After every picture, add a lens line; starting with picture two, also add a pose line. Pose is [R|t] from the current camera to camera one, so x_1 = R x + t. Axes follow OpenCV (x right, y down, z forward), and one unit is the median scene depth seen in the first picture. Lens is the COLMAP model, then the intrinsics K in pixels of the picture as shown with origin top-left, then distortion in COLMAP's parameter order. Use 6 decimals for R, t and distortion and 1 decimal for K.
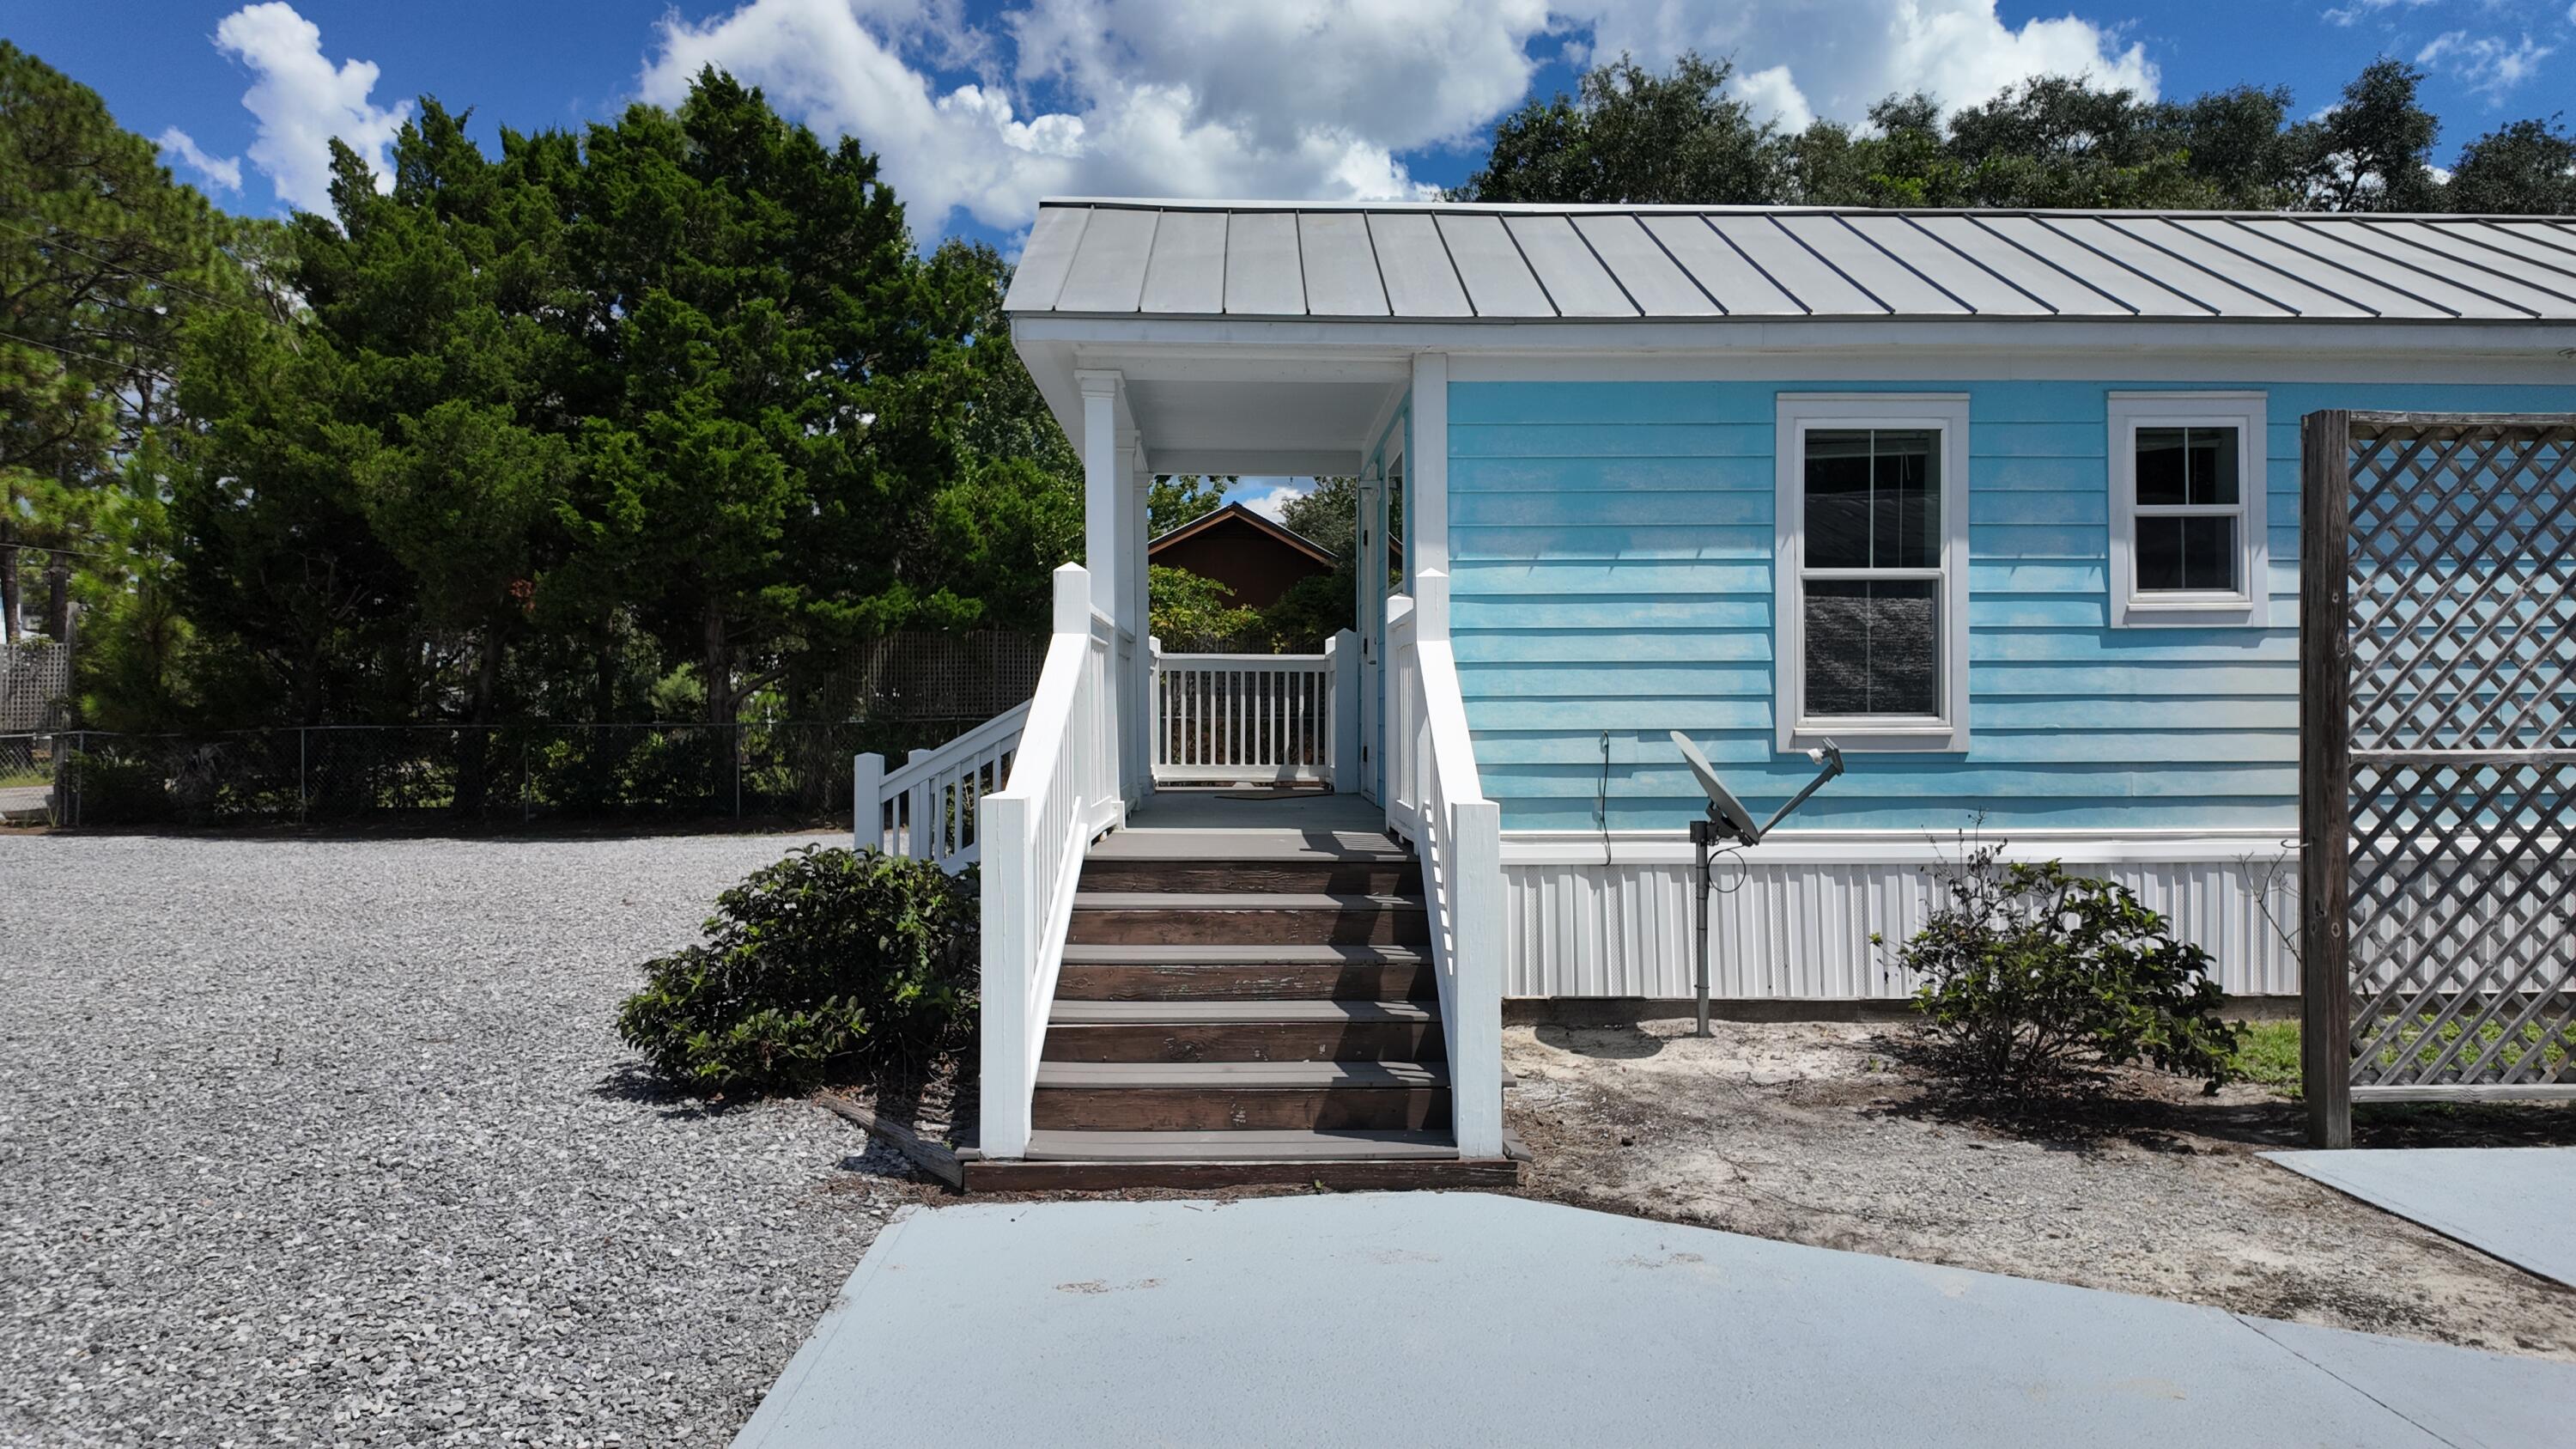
lens RADIAL K [[1535.7, 0, 1272.4], [0, 1535.7, 726.4], [0, 0, 1]] dist [0.019503, -0.003691]
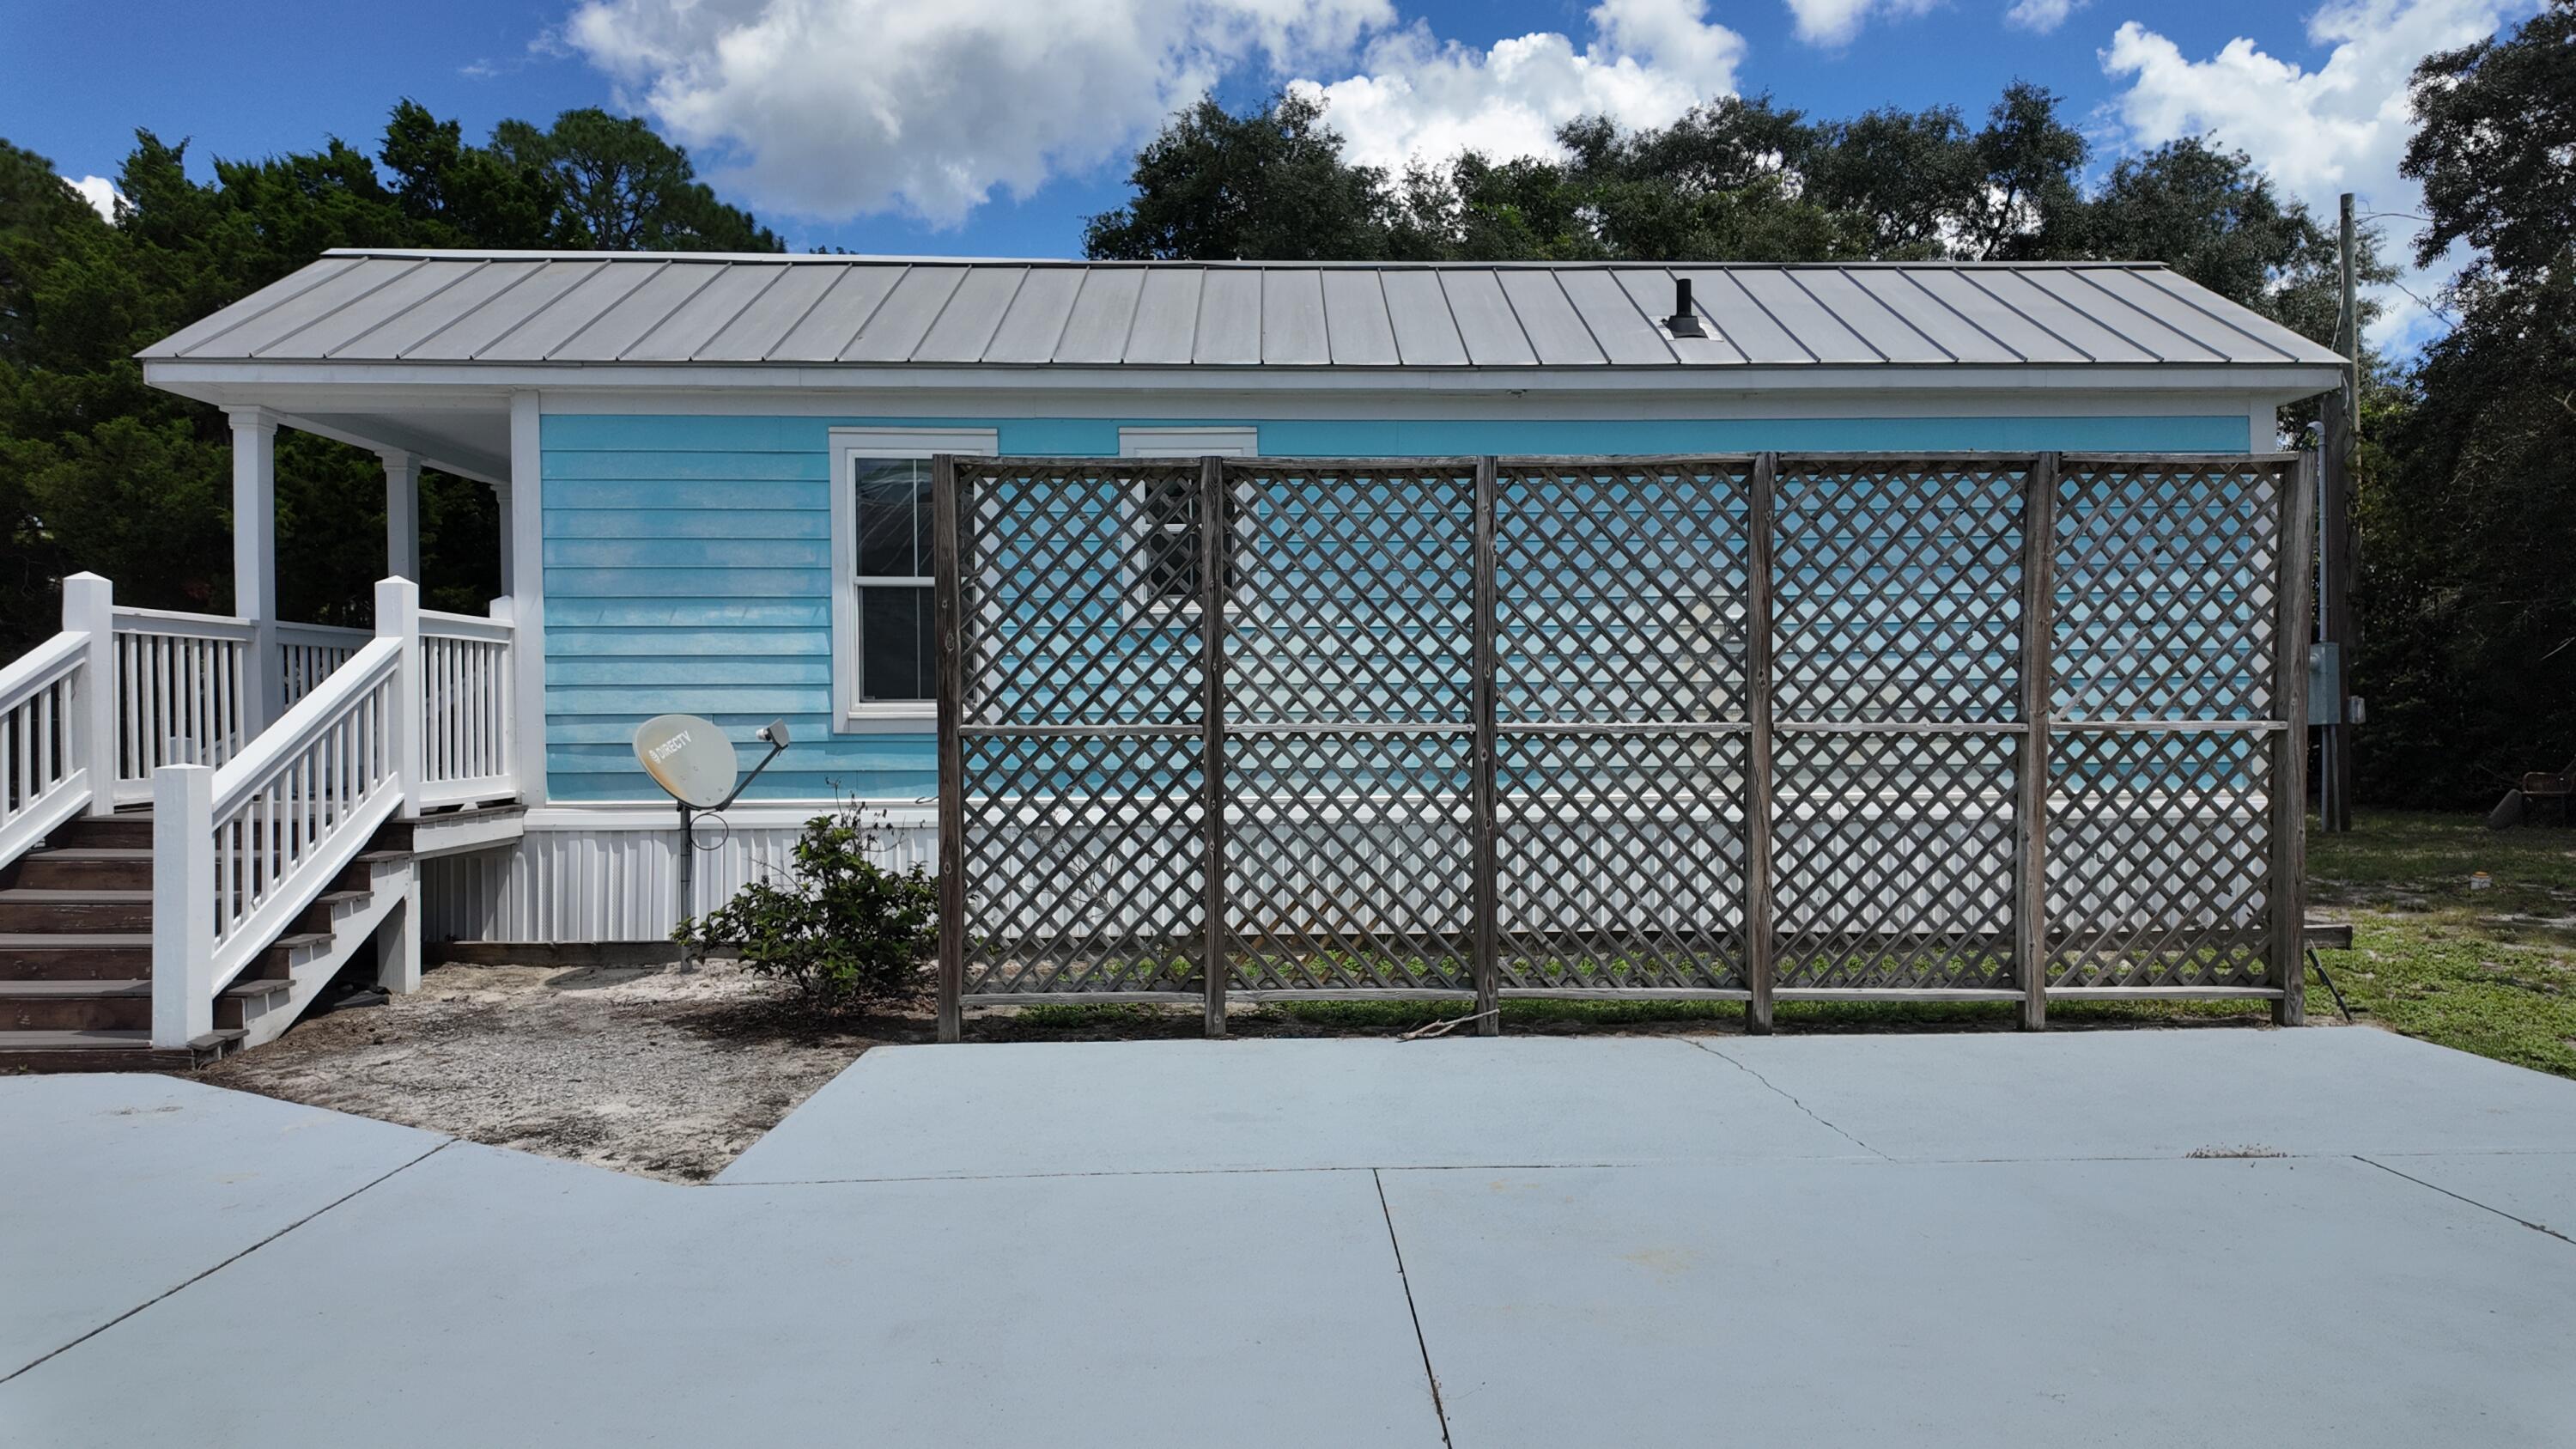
lens RADIAL K [[1535.7, 0, 1301.3], [0, 1535.7, 728.5], [0, 0, 1]] dist [0.019503, -0.003691]
pose [[0.999897, -0.001878, -0.014201, 0.506696], [0.001939, 0.999989, 0.004270, 0.006532], [0.014193, -0.004297, 0.999890, -0.120672]]
